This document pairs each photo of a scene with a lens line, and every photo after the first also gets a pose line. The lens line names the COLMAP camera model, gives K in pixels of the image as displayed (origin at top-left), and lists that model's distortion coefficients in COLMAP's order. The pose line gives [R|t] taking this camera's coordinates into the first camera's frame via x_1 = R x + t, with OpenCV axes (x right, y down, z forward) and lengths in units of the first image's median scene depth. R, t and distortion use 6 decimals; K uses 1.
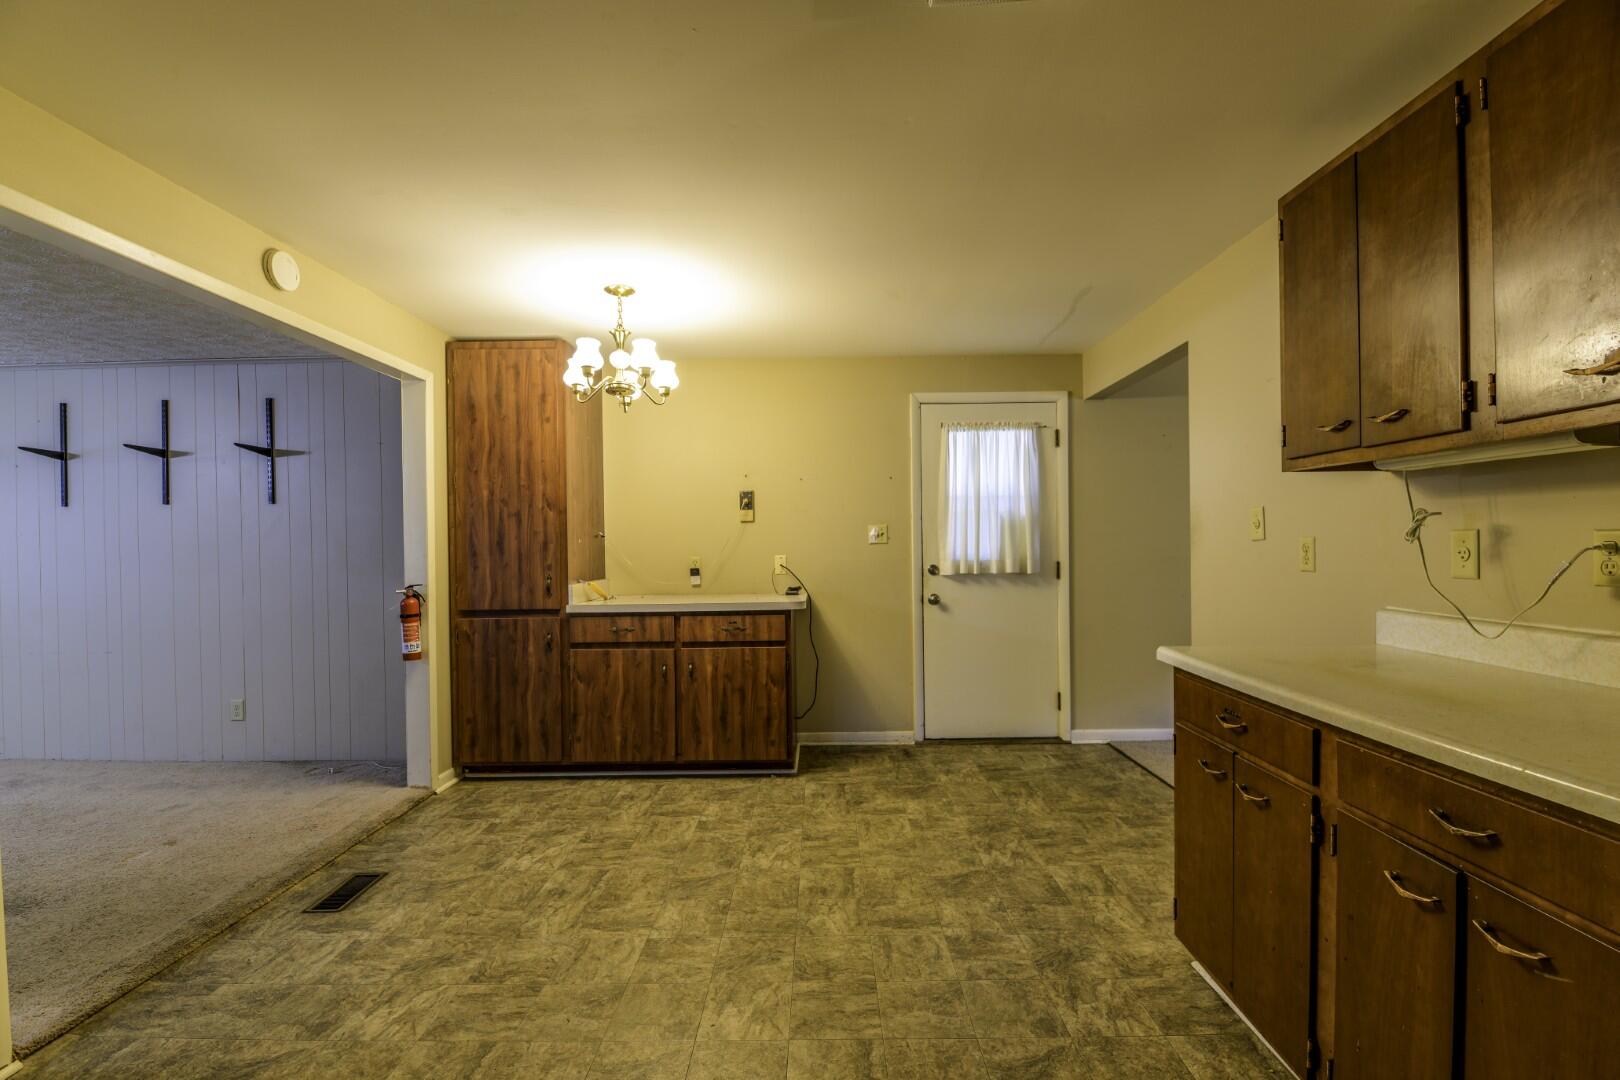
lens RADIAL K [[706.2, 0, 809.6], [0, 706.2, 549.2], [0, 0, 1]] dist [-0.003532, -0.005307]
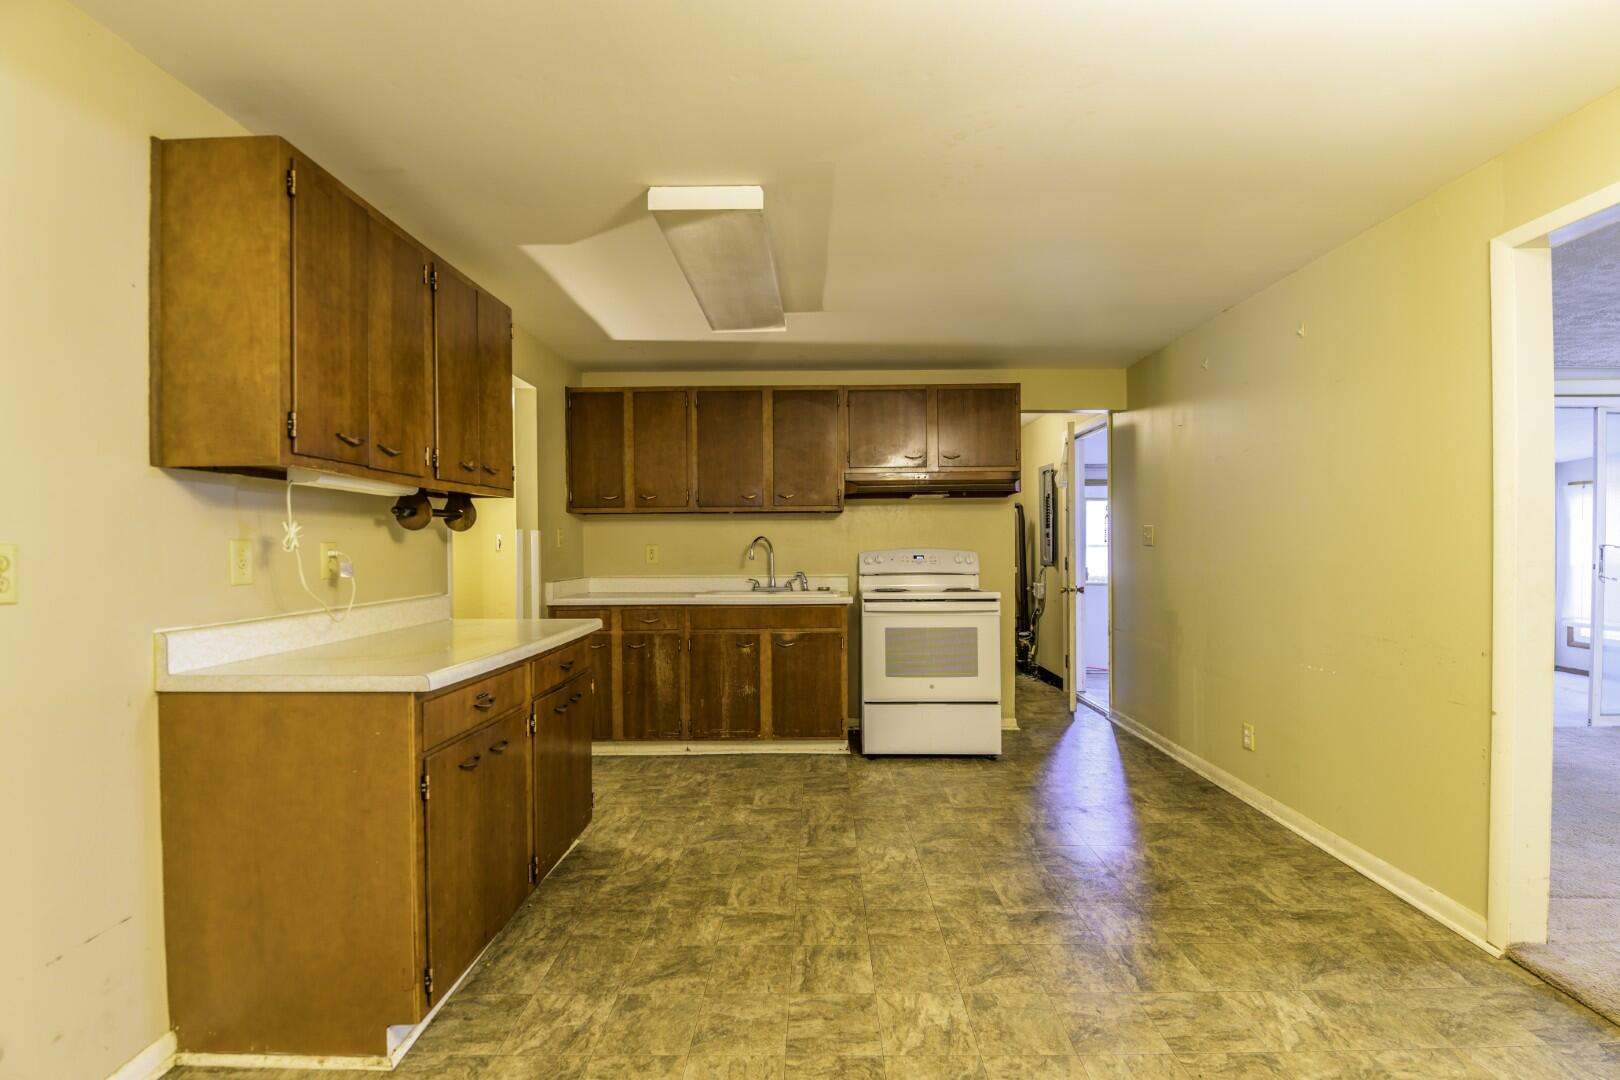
lens RADIAL K [[706.2, 0, 811.7], [0, 706.2, 538.5], [0, 0, 1]] dist [-0.003532, -0.005307]
pose [[-0.999823, 0.018361, -0.004008, 0.058875], [0.018345, 0.999824, 0.003895, -0.017137], [0.004079, 0.003821, -0.999984, 2.014196]]
